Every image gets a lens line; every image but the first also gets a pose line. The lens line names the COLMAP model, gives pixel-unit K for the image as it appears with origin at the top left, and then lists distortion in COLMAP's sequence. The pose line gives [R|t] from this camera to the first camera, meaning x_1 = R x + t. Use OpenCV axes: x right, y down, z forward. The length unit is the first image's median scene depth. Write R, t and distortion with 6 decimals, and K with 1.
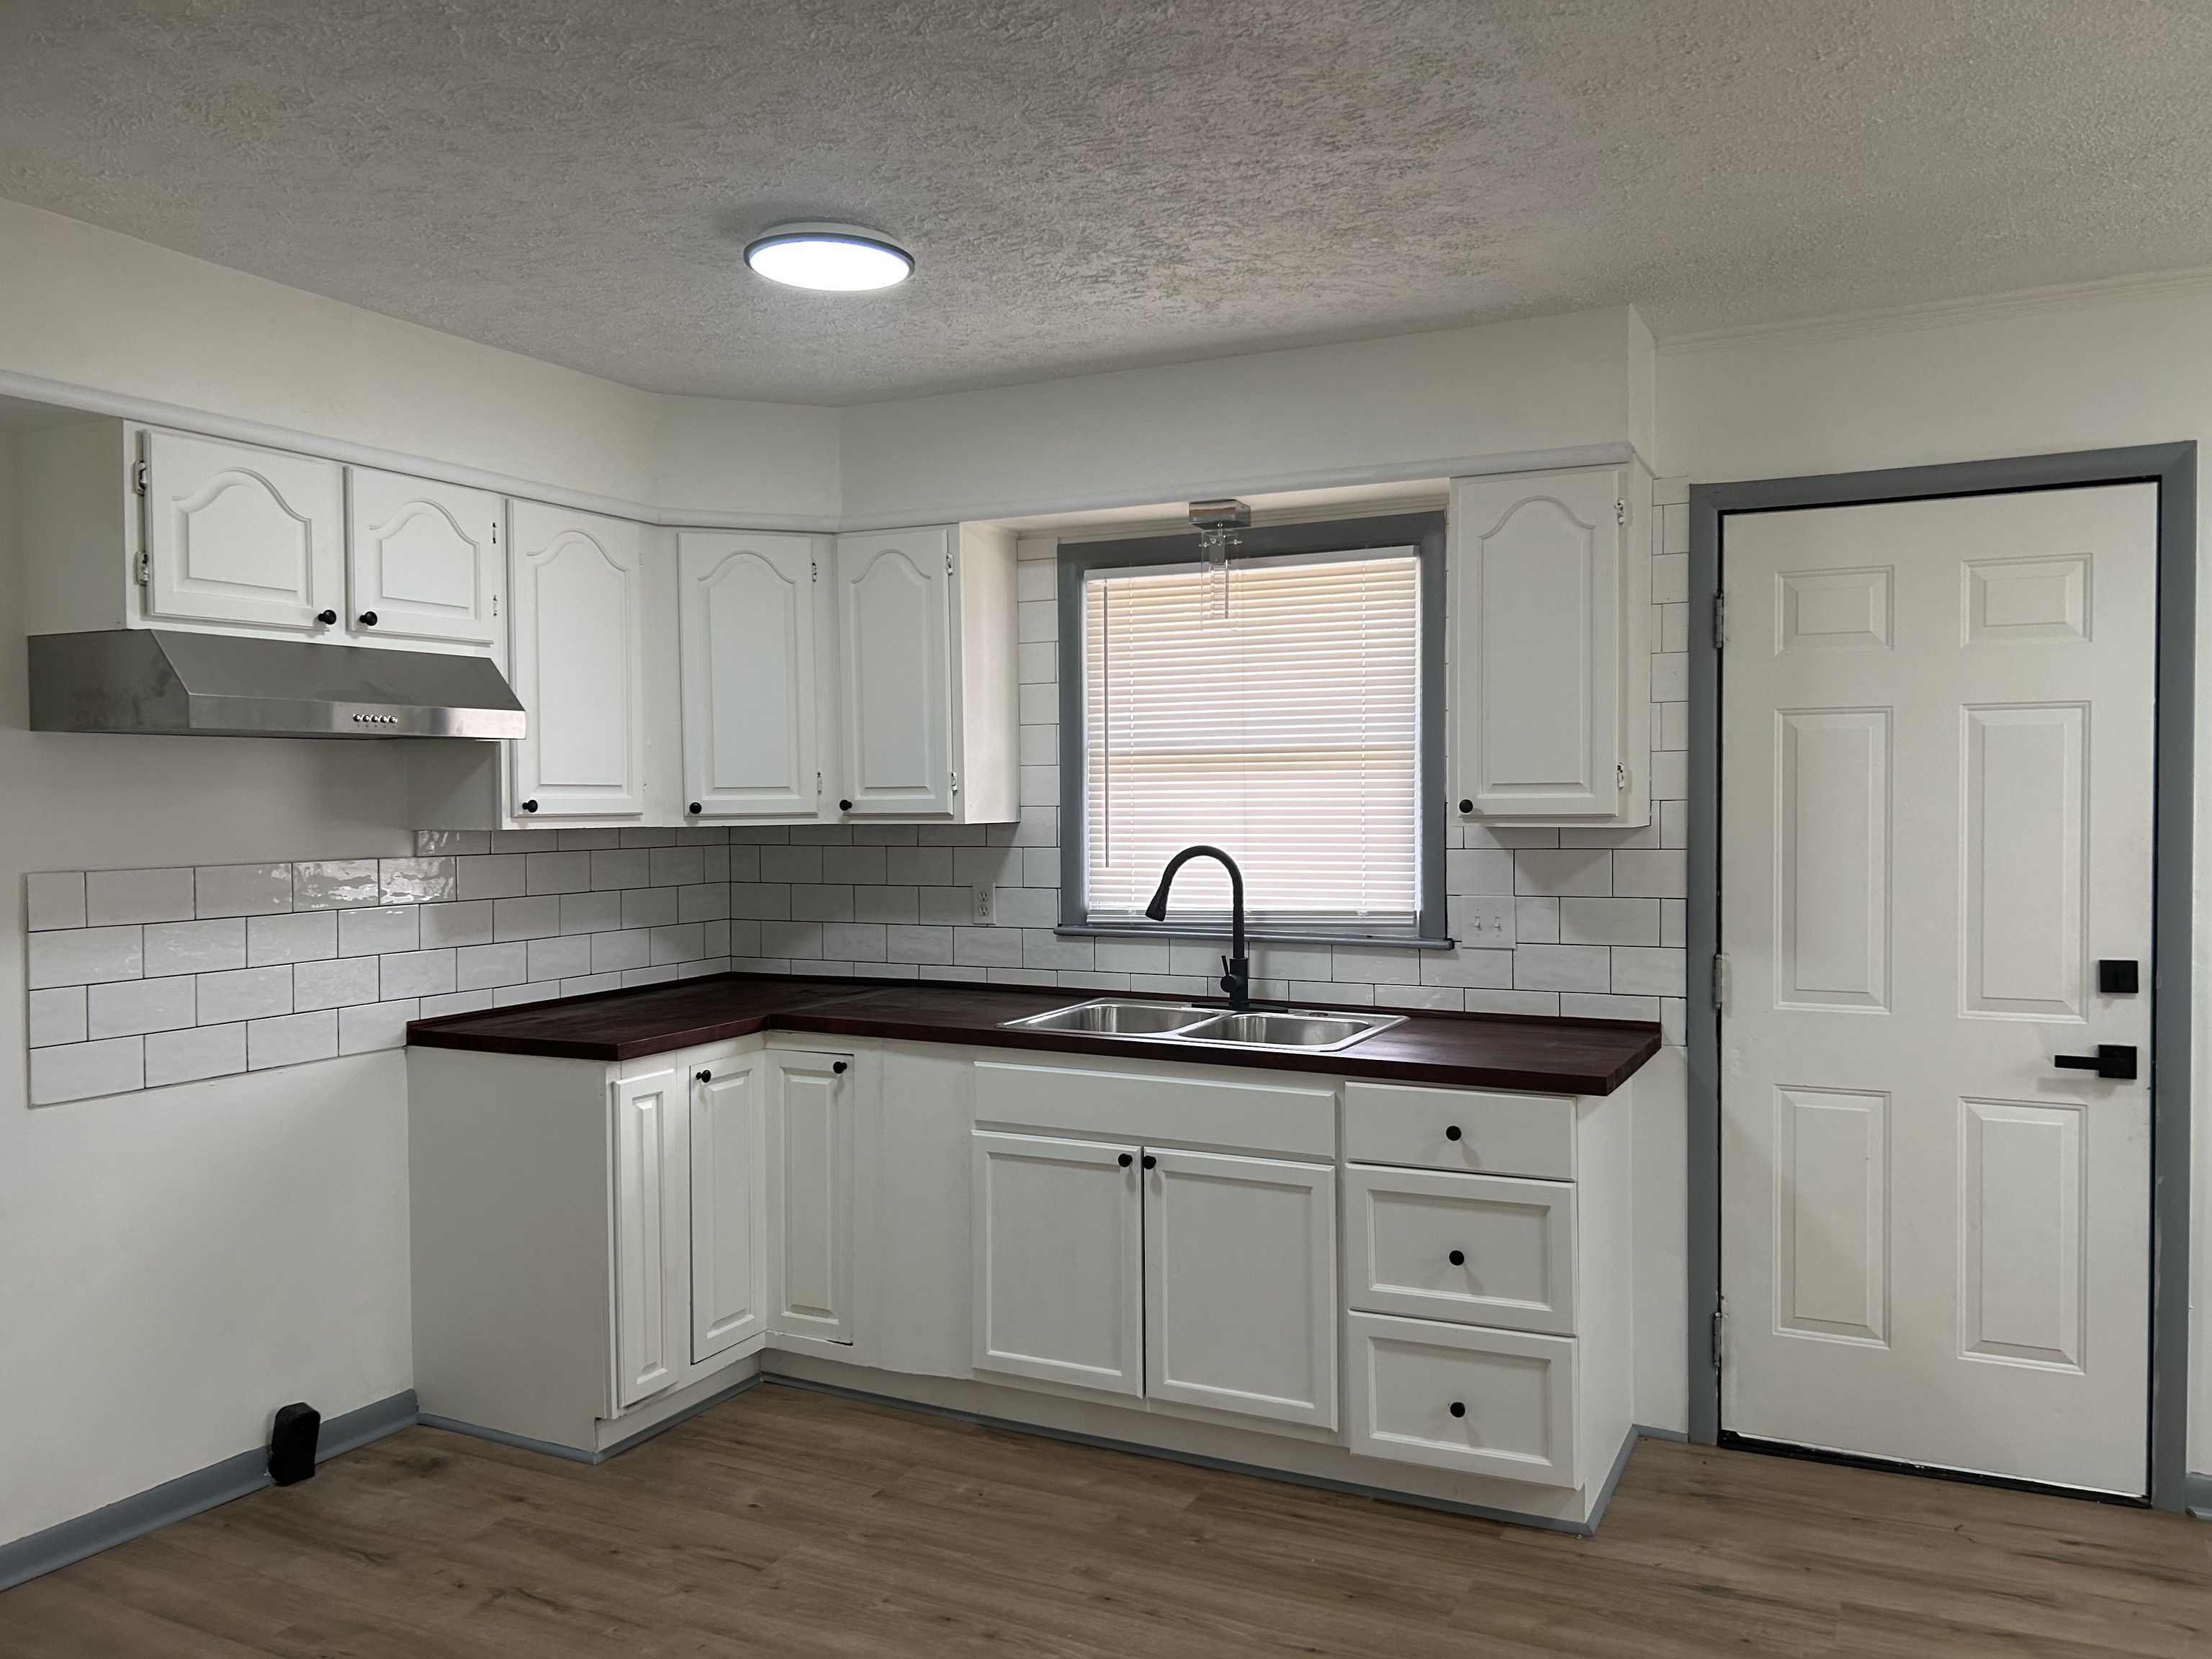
lens RADIAL K [[1652.9, 0, 1114.0], [0, 1652.9, 833.8], [0, 0, 1]] dist [0.025662, -0.031294]
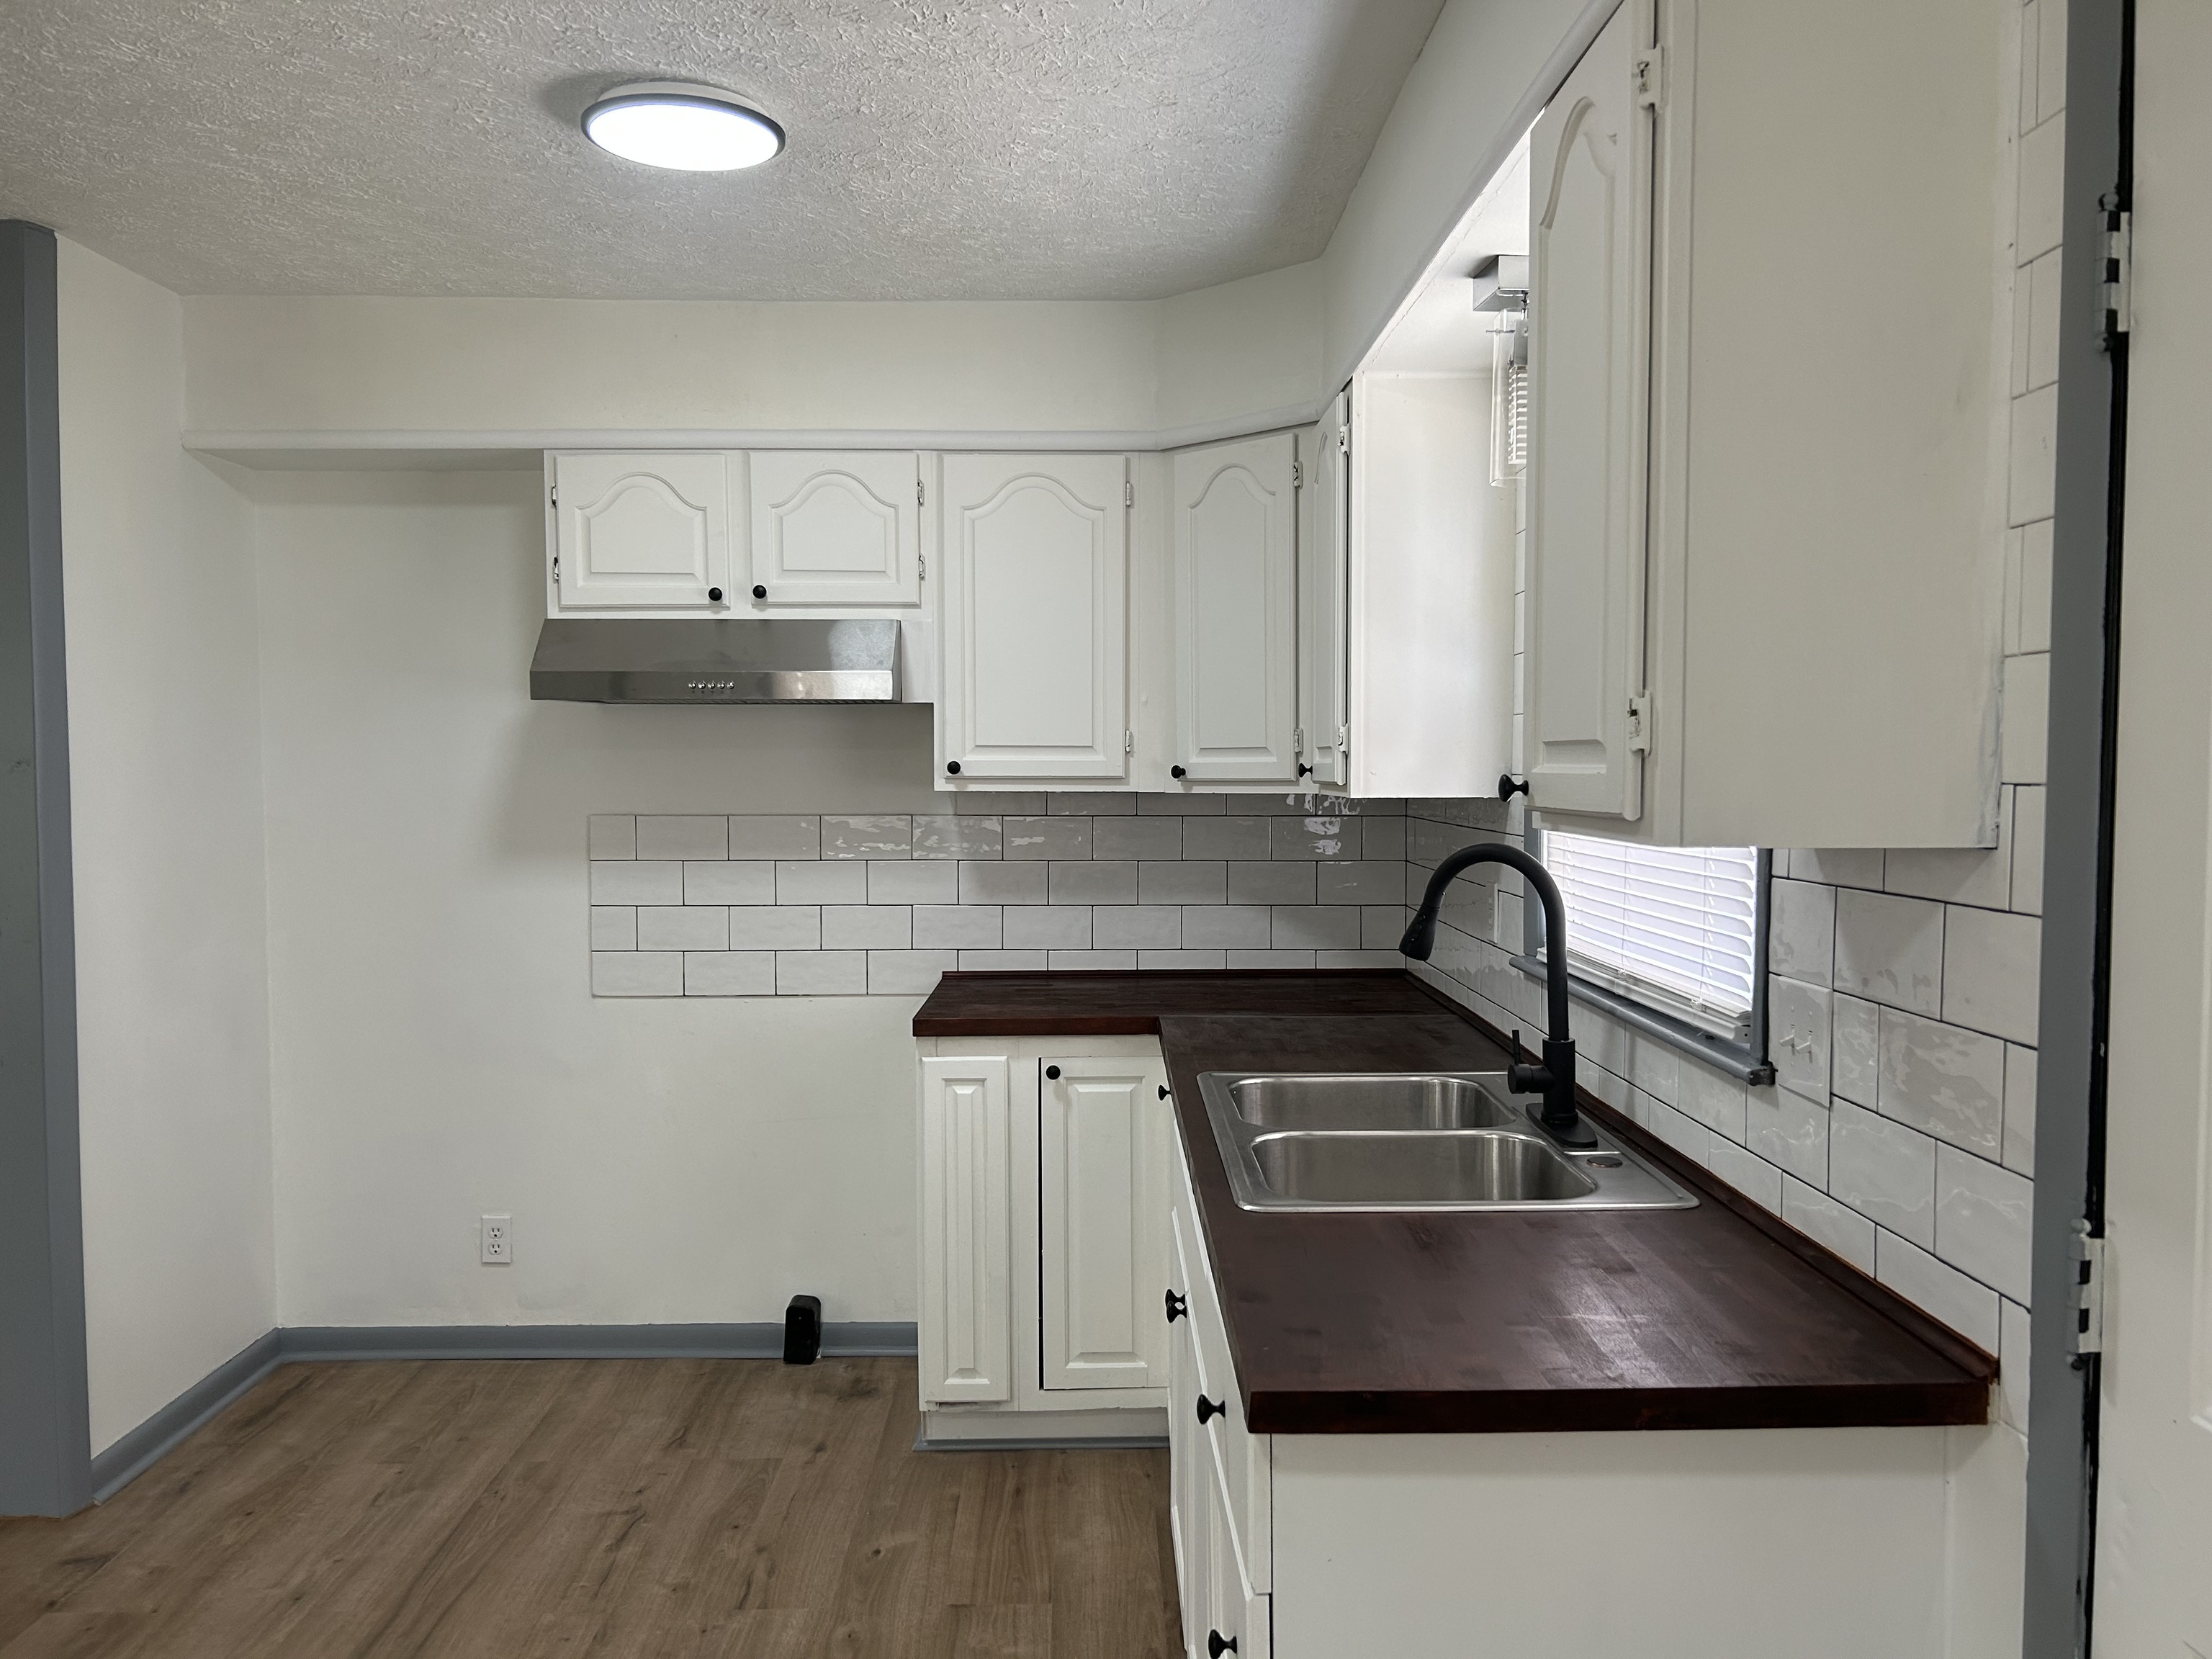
lens RADIAL K [[1652.9, 0, 1114.2], [0, 1652.9, 826.8], [0, 0, 1]] dist [0.025662, -0.031294]
pose [[0.473884, 0.043066, -0.879534, 0.582525], [-0.023653, 0.999066, 0.036175, -0.019860], [0.880270, 0.003661, 0.474460, 0.652511]]
